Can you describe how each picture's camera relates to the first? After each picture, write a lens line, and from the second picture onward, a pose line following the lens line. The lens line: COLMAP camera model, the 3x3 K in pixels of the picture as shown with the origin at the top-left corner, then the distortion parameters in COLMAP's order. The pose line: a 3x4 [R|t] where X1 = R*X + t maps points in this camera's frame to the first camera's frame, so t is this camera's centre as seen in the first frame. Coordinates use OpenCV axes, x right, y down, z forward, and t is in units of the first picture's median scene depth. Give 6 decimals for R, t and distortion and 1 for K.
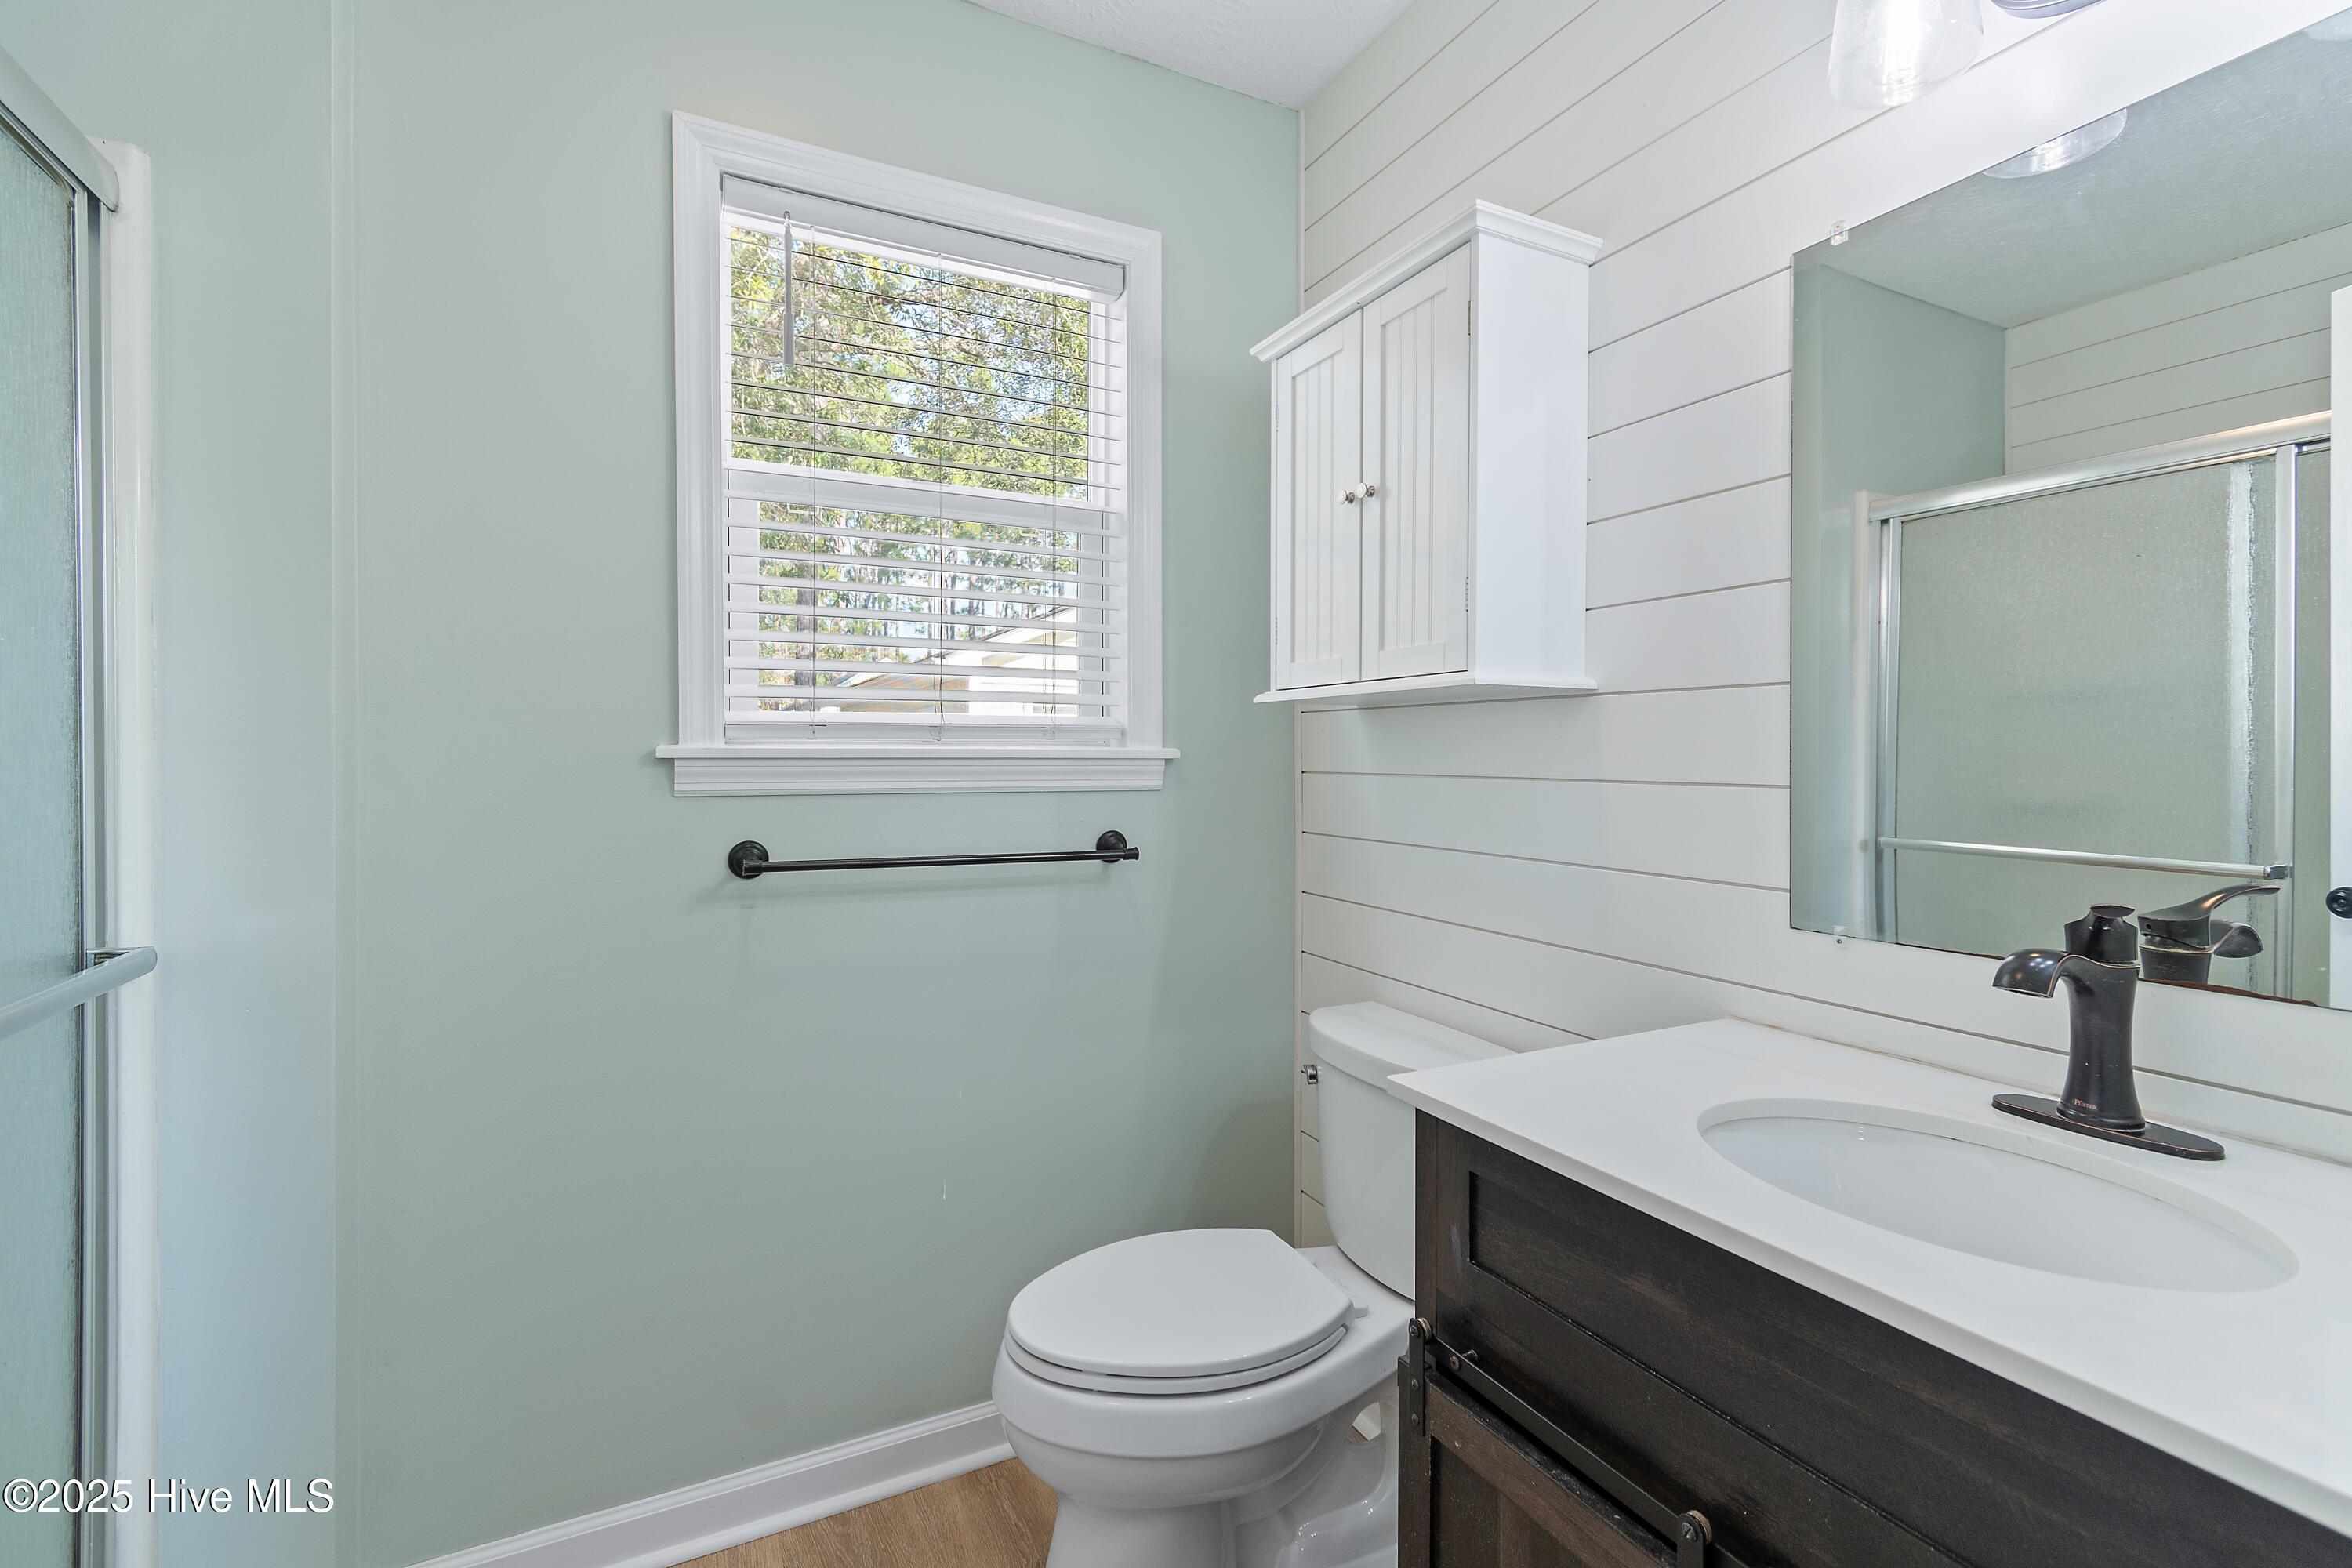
lens RADIAL K [[1050.3, 0, 1169.8], [0, 1050.3, 742.3], [0, 0, 1]] dist [0.002753, -0.000138]
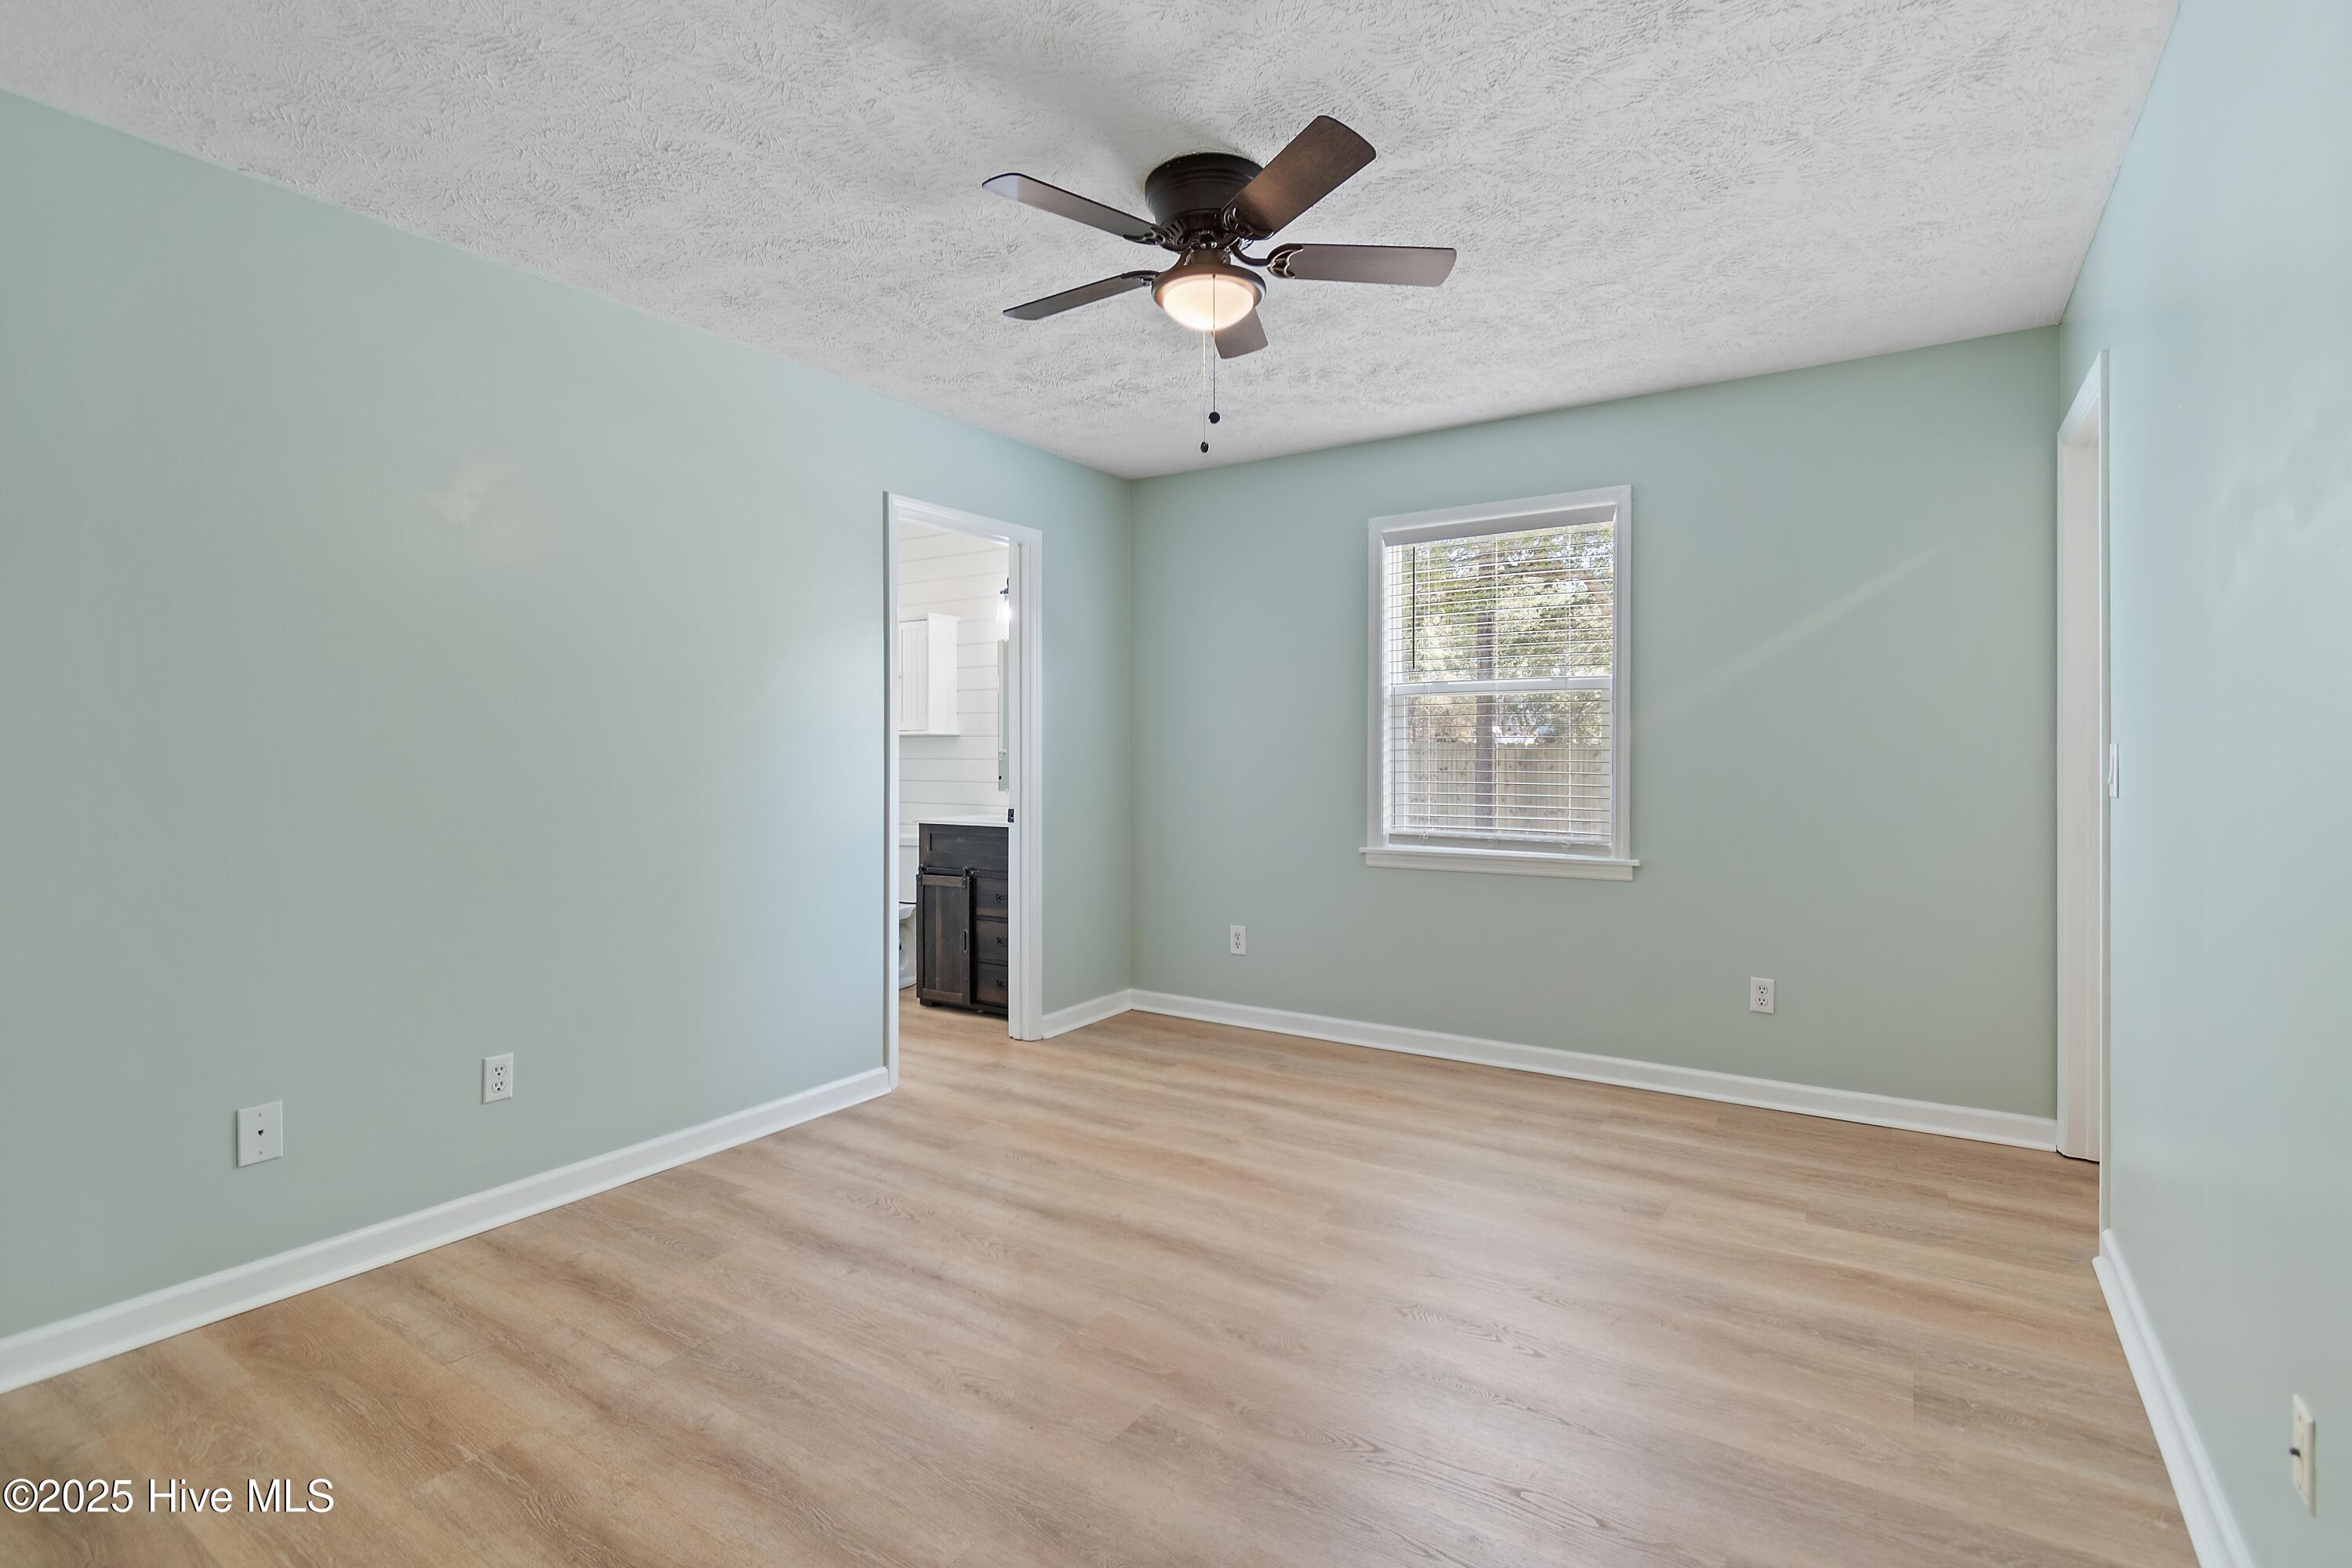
lens RADIAL K [[1111.5, 0, 1178.0], [0, 1111.5, 752.8], [0, 0, 1]] dist [0.000591, -0.000675]
pose [[0.862179, -0.001374, 0.506603, -0.890264], [-0.001716, 0.999983, 0.005633, -0.010116], [-0.506602, -0.005726, 0.862161, -2.688337]]
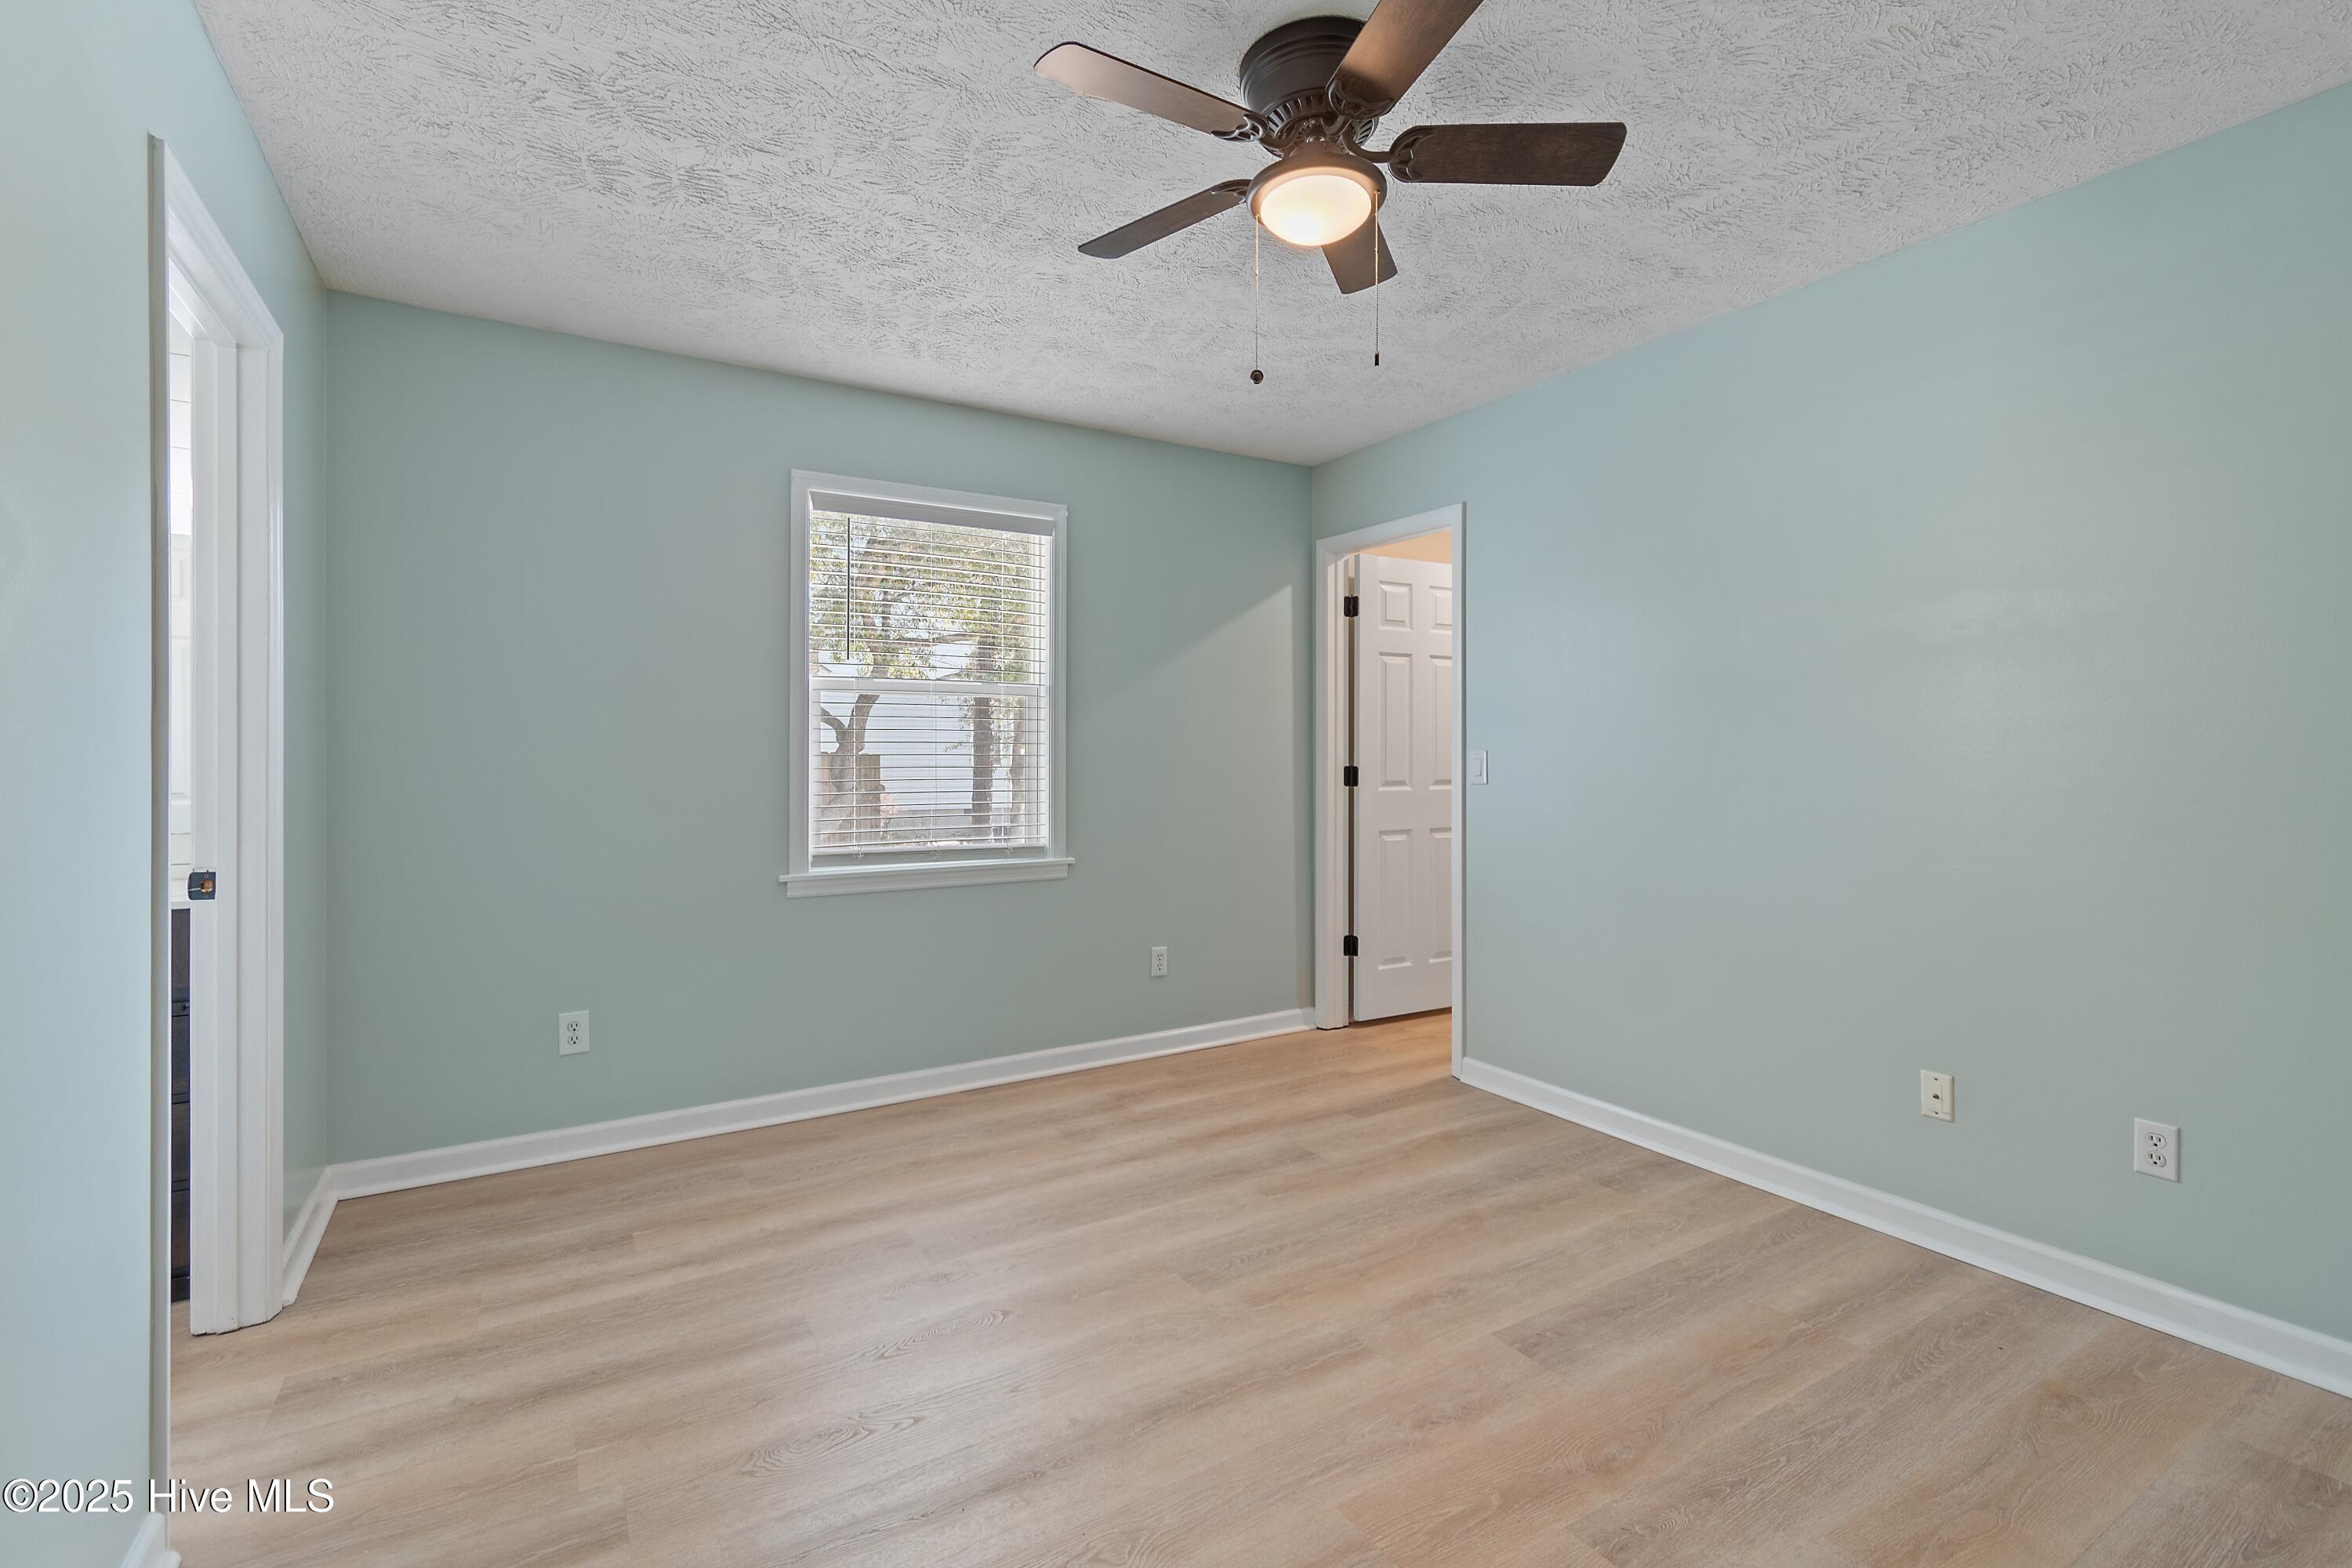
lens RADIAL K [[1039.6, 0, 1171.6], [0, 1039.6, 757.8], [0, 0, 1]] dist [0.007916, -0.000020]
pose [[-0.084111, -0.000577, 0.996456, -1.263924], [-0.004047, 0.999992, 0.000238, 0.000560], [-0.996448, -0.004013, -0.084113, -1.015419]]
